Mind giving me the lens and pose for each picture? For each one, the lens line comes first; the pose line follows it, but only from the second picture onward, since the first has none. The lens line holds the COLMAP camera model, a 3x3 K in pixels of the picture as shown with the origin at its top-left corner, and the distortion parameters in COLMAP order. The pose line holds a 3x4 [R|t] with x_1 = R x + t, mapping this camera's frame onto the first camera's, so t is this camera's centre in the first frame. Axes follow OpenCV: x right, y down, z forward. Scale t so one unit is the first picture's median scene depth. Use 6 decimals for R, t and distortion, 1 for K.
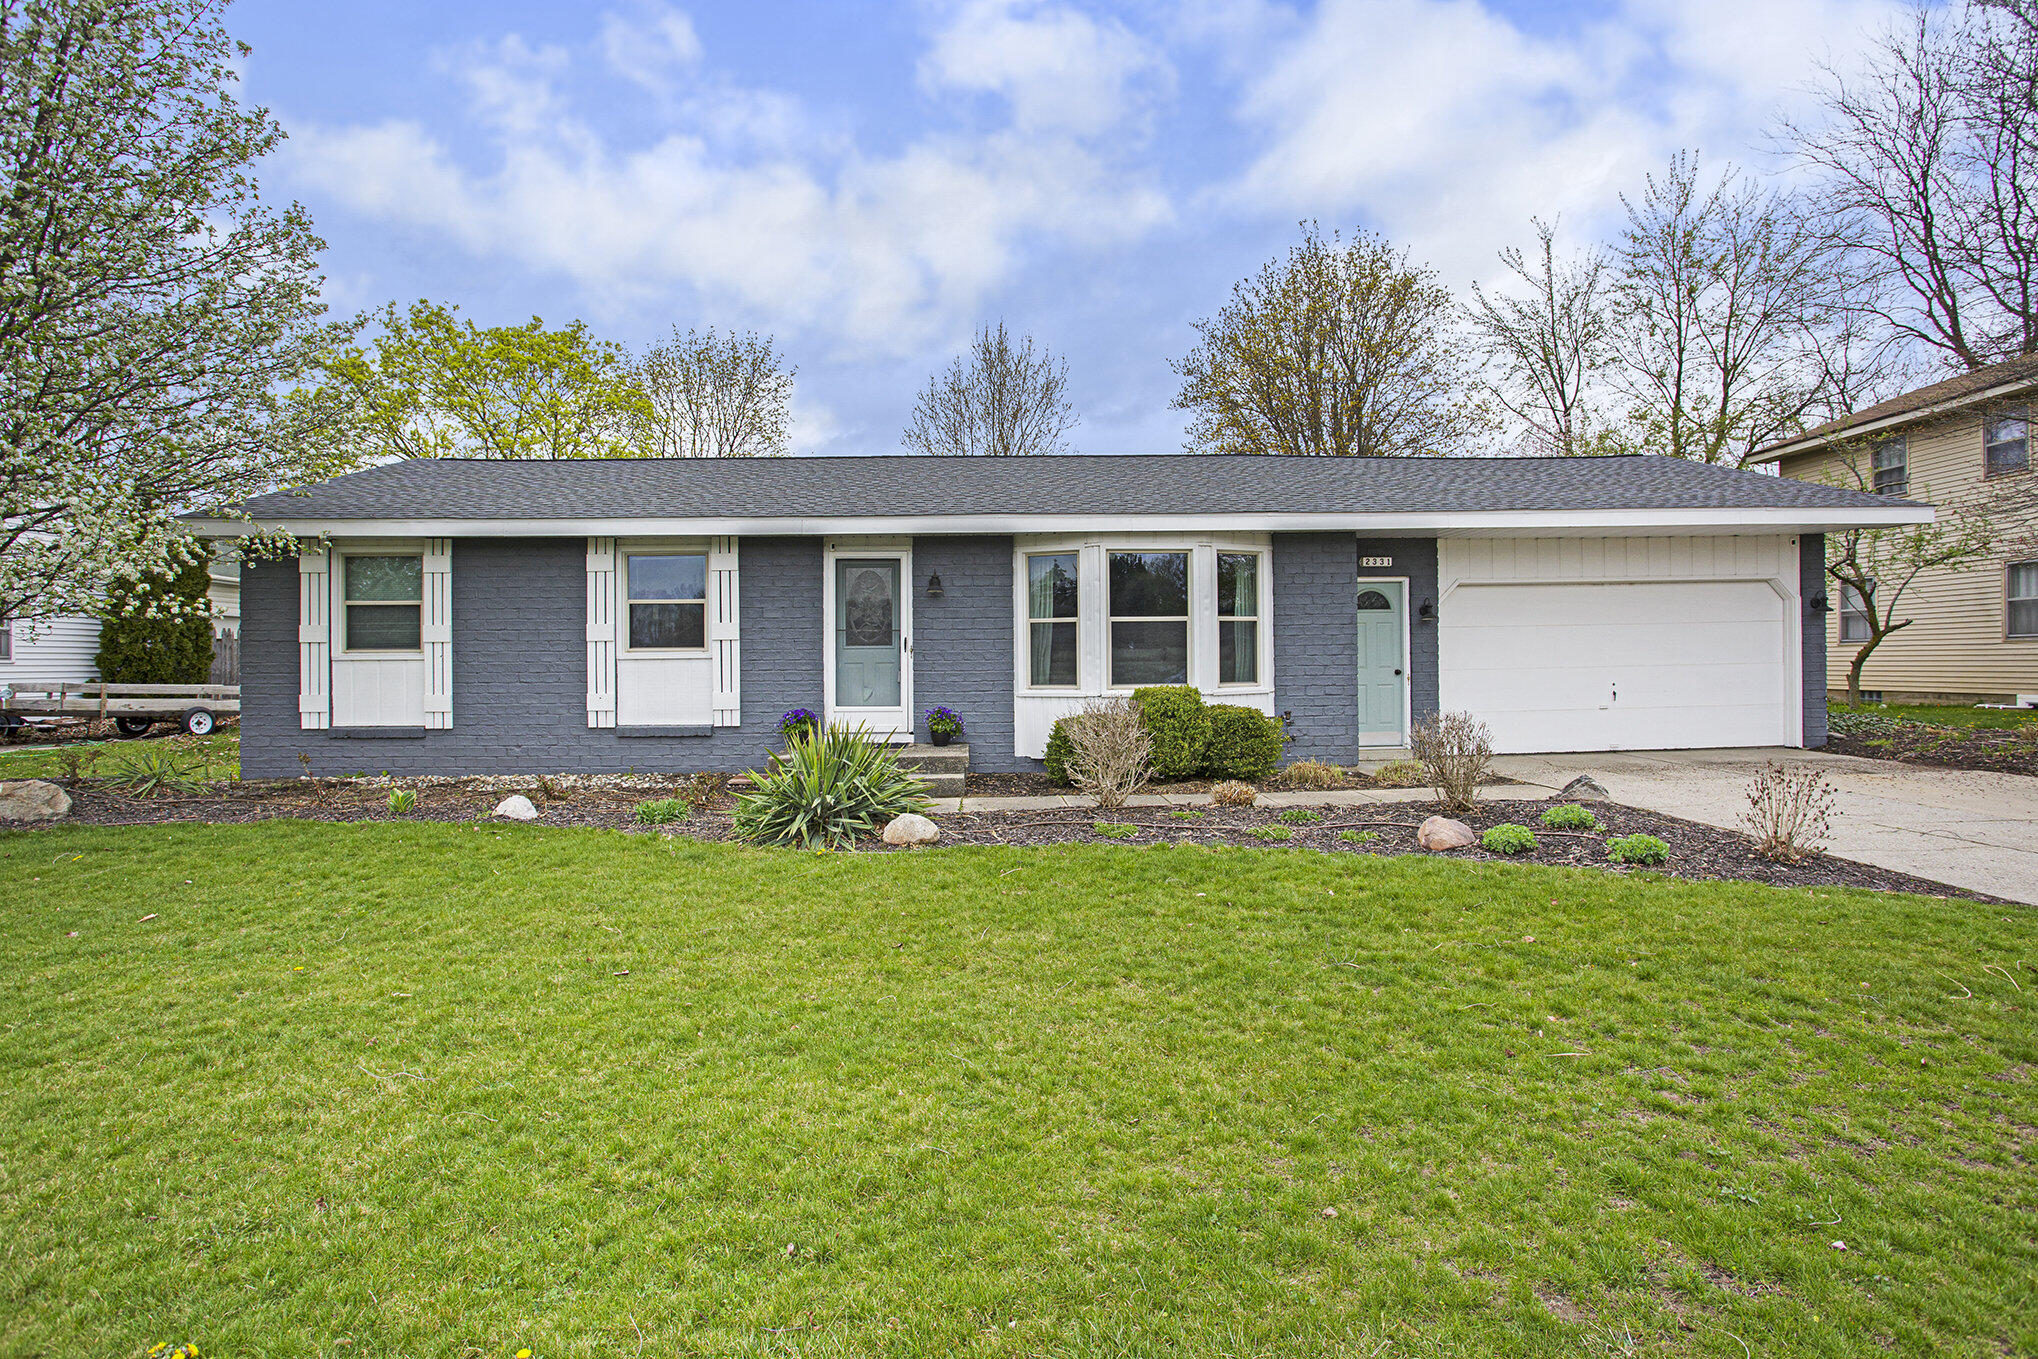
lens RADIAL K [[996.2, 0, 1018.6], [0, 996.2, 668.3], [0, 0, 1]] dist [0.004480, 0.000290]
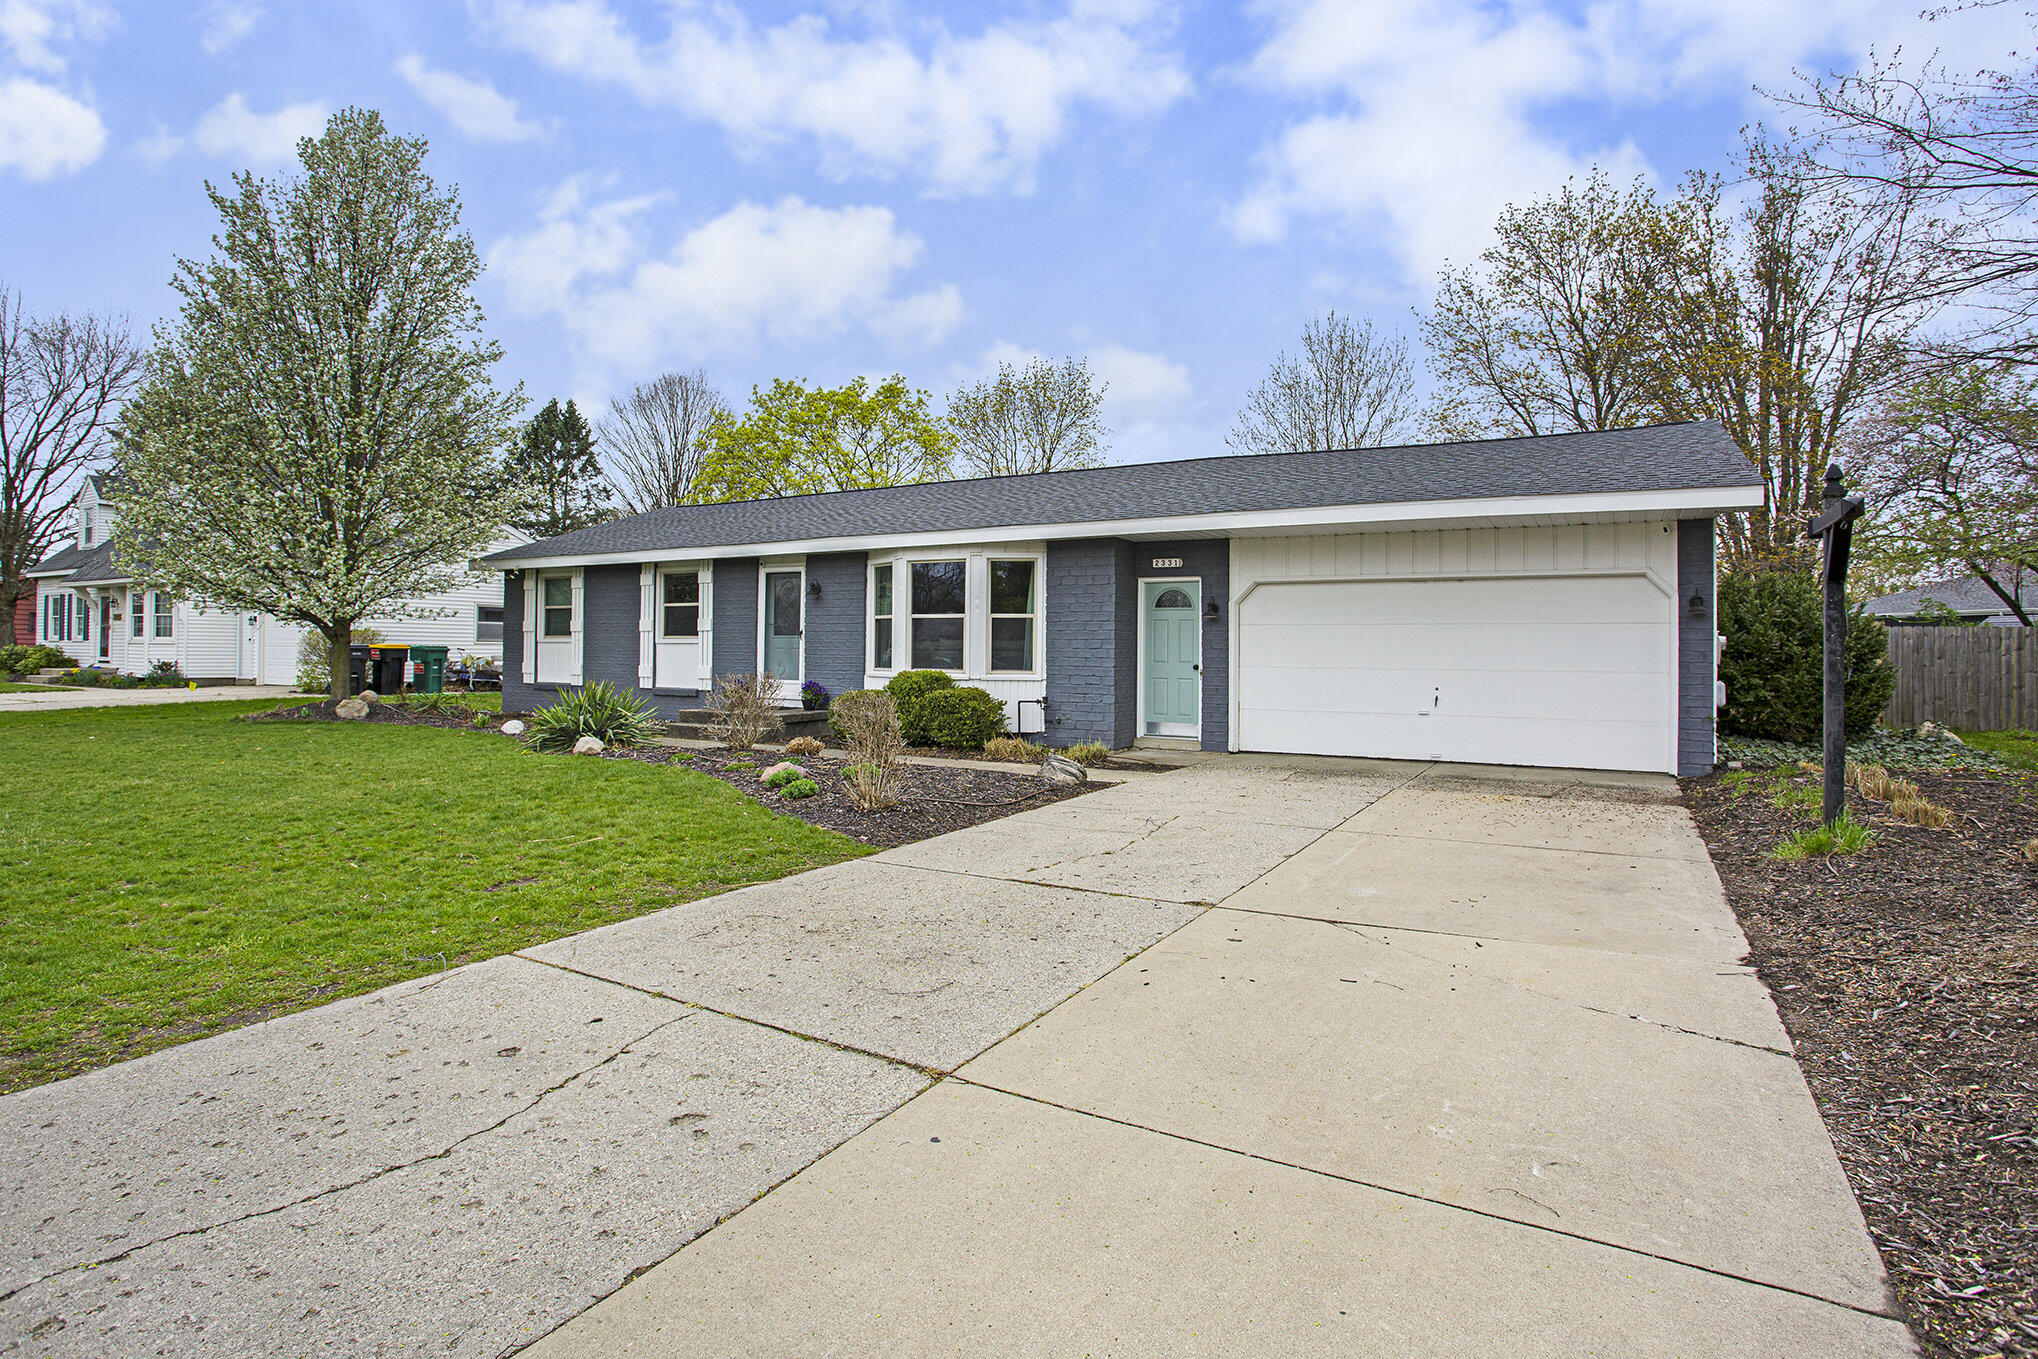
lens RADIAL K [[996.2, 0, 1016.3], [0, 996.2, 673.5], [0, 0, 1]] dist [0.004480, 0.000290]
pose [[0.856251, 0.028621, -0.515766, 0.836859], [-0.021464, 0.999573, 0.019834, -0.005322], [0.516114, -0.005913, 0.856500, -0.008278]]
